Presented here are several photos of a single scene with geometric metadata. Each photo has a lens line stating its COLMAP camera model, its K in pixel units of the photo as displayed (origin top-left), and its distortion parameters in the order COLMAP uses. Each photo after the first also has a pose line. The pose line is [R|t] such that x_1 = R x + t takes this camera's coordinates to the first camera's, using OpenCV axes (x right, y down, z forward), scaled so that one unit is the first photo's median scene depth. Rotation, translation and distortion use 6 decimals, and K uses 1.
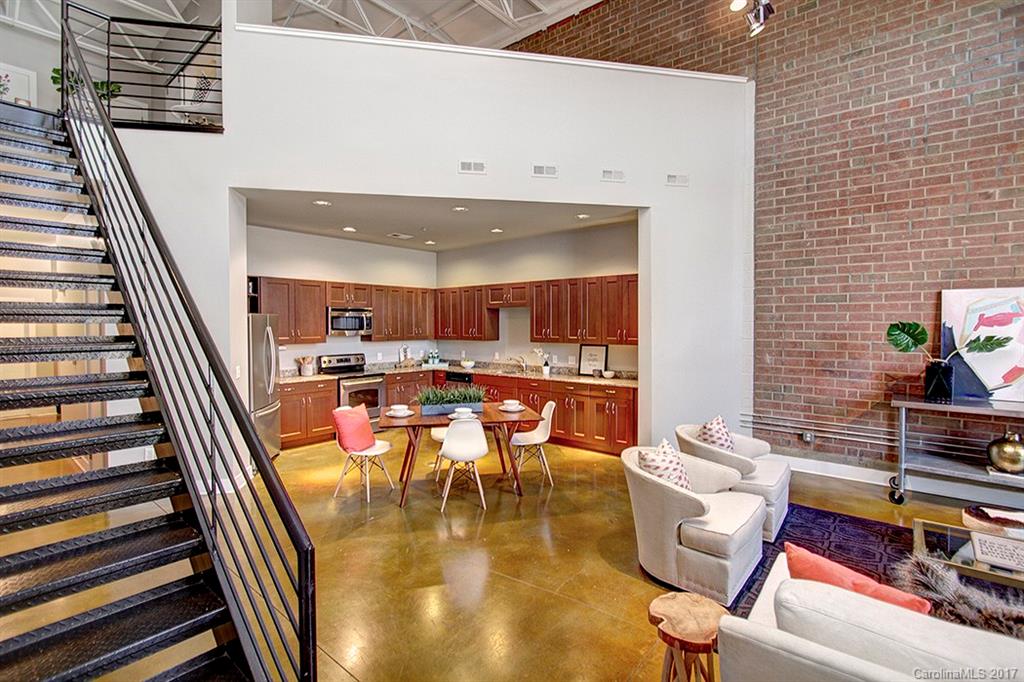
lens RADIAL K [[487.6, 0, 562.2], [0, 487.6, 338.7], [0, 0, 1]] dist [-0.013662, 0.000731]
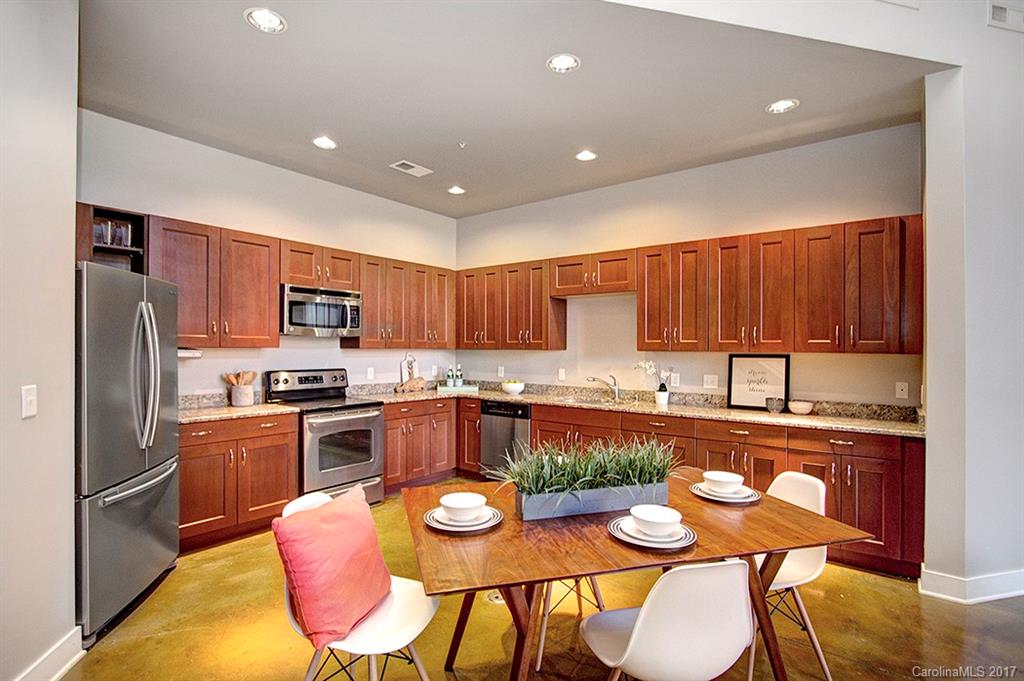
lens RADIAL K [[500.3, 0, 553.4], [0, 500.3, 341.4], [0, 0, 1]] dist [-0.000656, -0.000002]
pose [[0.999372, 0.010110, 0.033958, -0.207483], [-0.008637, 0.999027, -0.043237, 0.025732], [-0.034362, 0.042917, 0.998488, 0.449804]]
